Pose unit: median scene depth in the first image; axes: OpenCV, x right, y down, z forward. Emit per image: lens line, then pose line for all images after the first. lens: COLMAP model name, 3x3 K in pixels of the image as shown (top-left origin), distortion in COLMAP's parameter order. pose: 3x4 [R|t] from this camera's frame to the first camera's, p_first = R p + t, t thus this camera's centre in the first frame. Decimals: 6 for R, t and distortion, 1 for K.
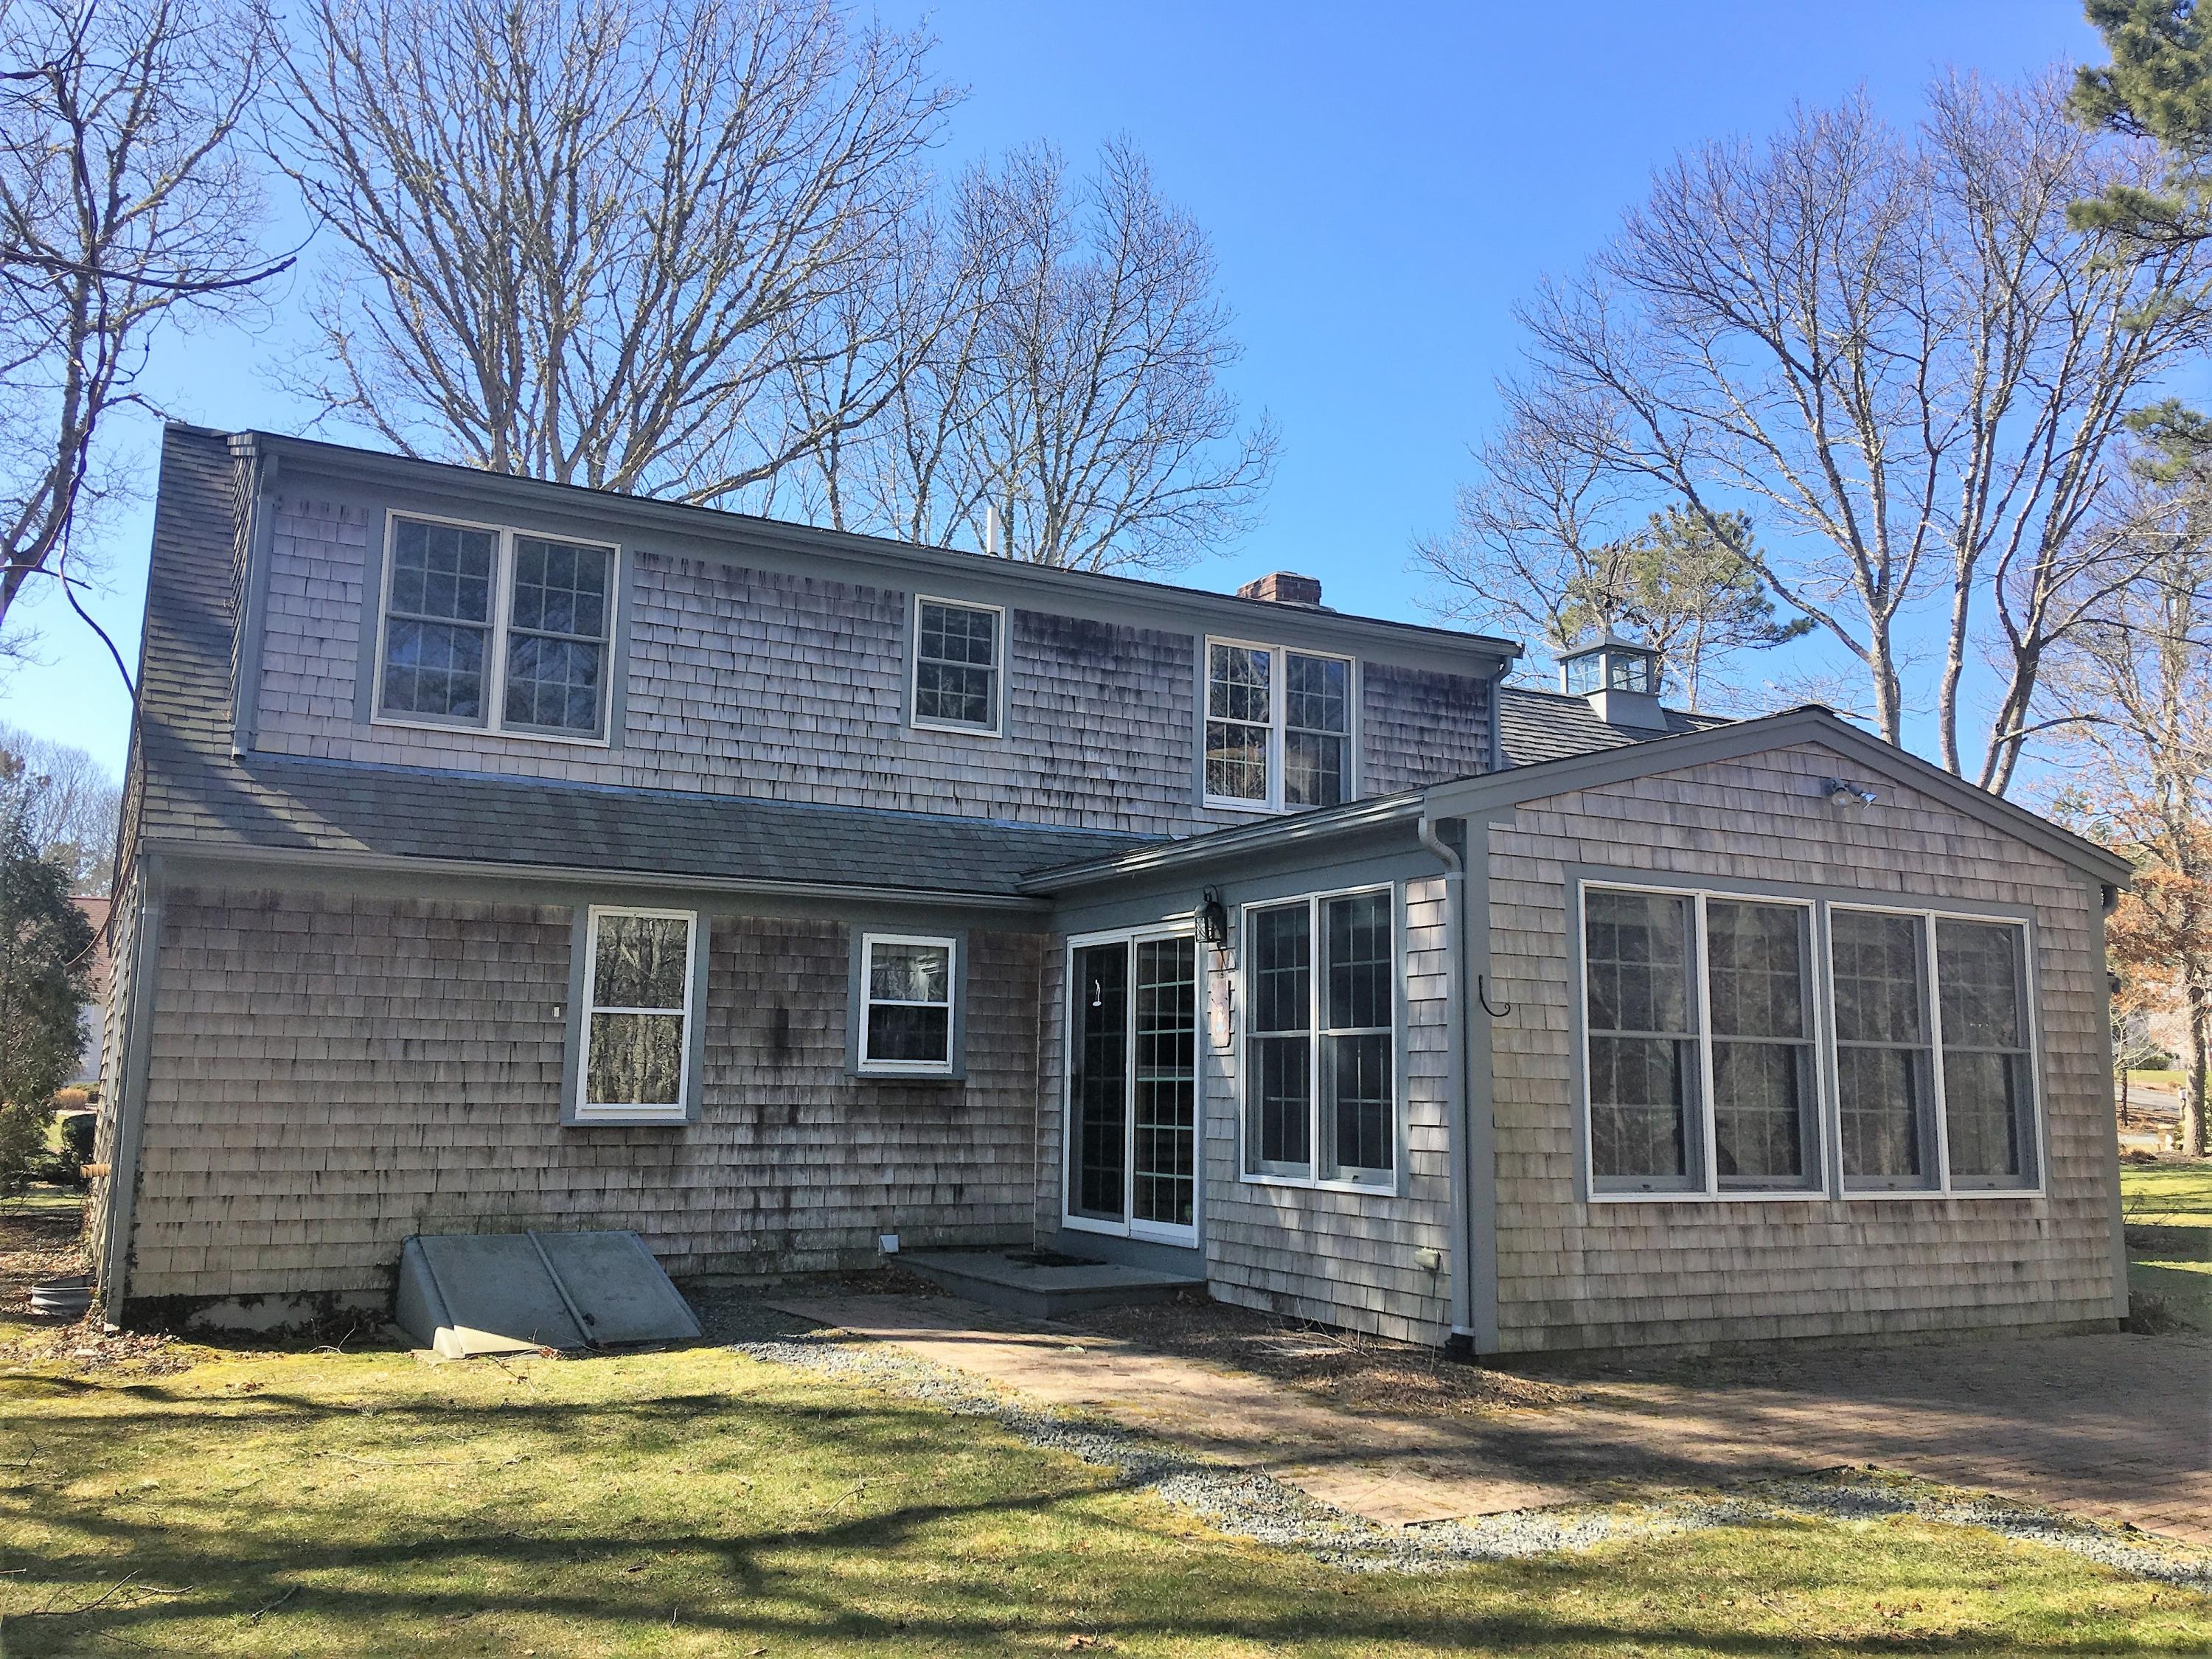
lens RADIAL K [[1858.2, 0, 1104.3], [0, 1858.2, 811.3], [0, 0, 1]] dist [0.069602, -0.011912]
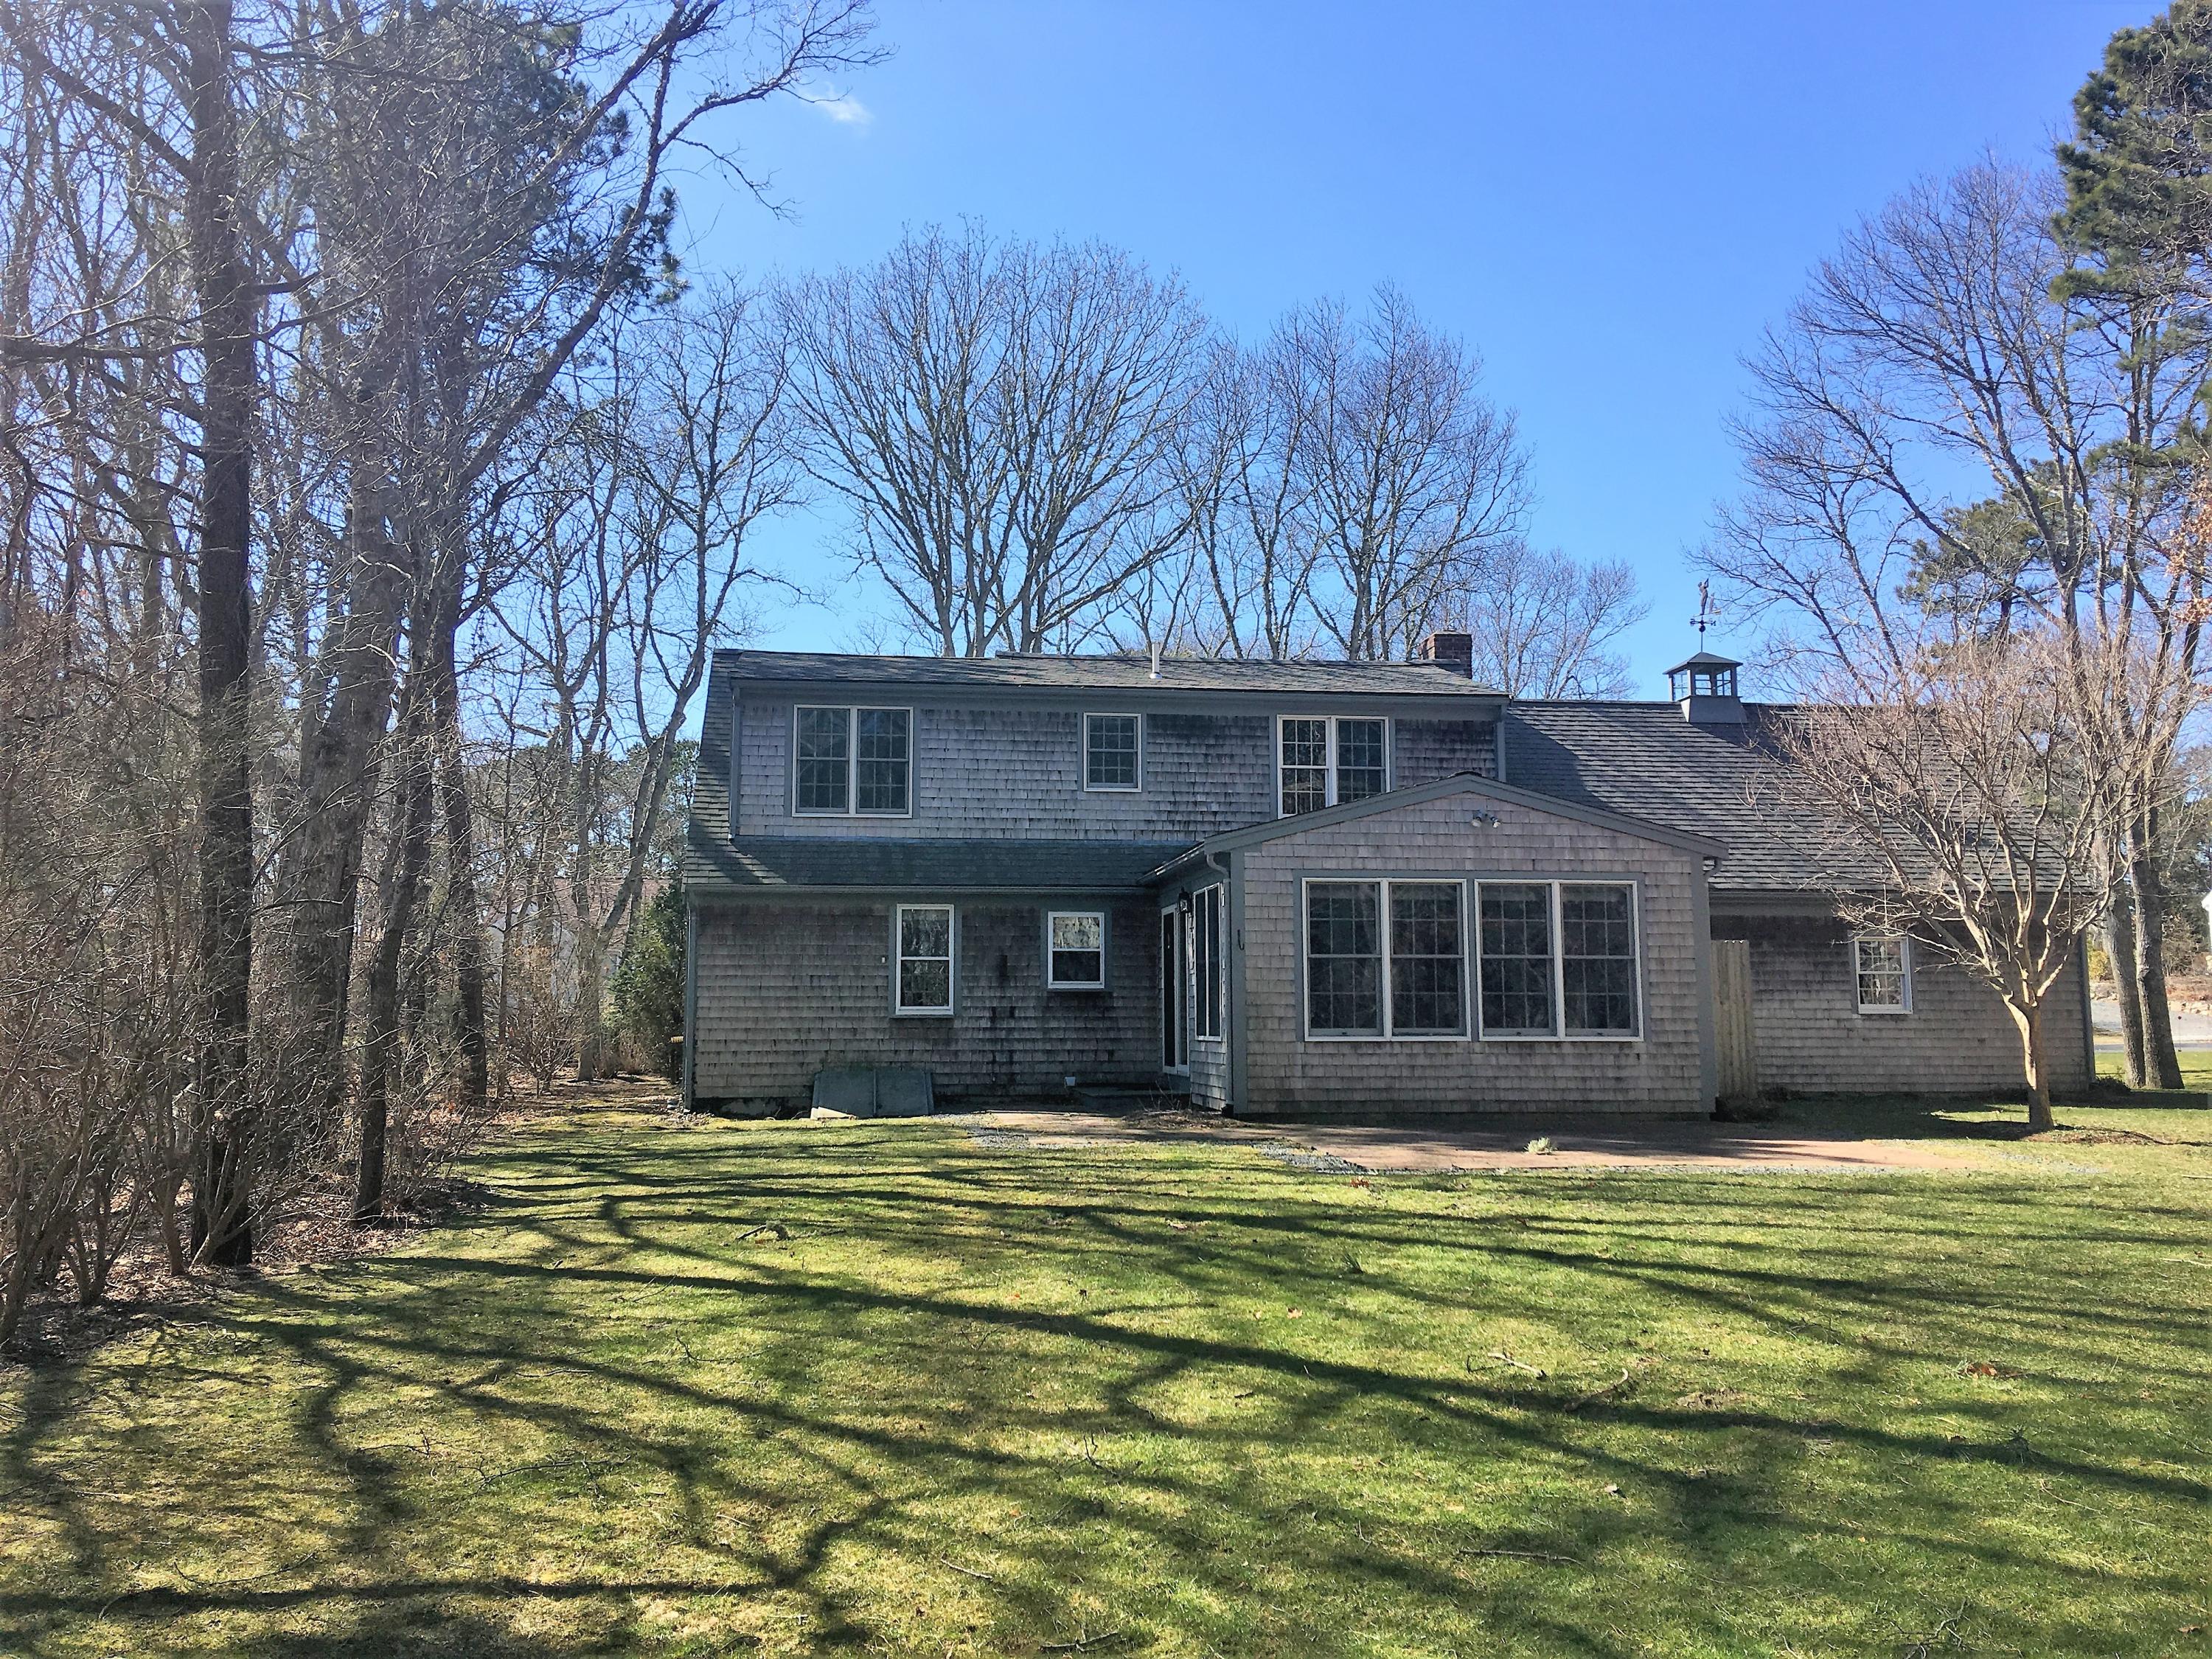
lens RADIAL K [[1858.2, 0, 1106.6], [0, 1858.2, 838.6], [0, 0, 1]] dist [0.069602, -0.011912]
pose [[0.934143, -0.052138, -0.353071, 0.584386], [0.068966, 0.996996, 0.035241, -0.067390], [0.350173, -0.057270, 0.934933, -0.685159]]
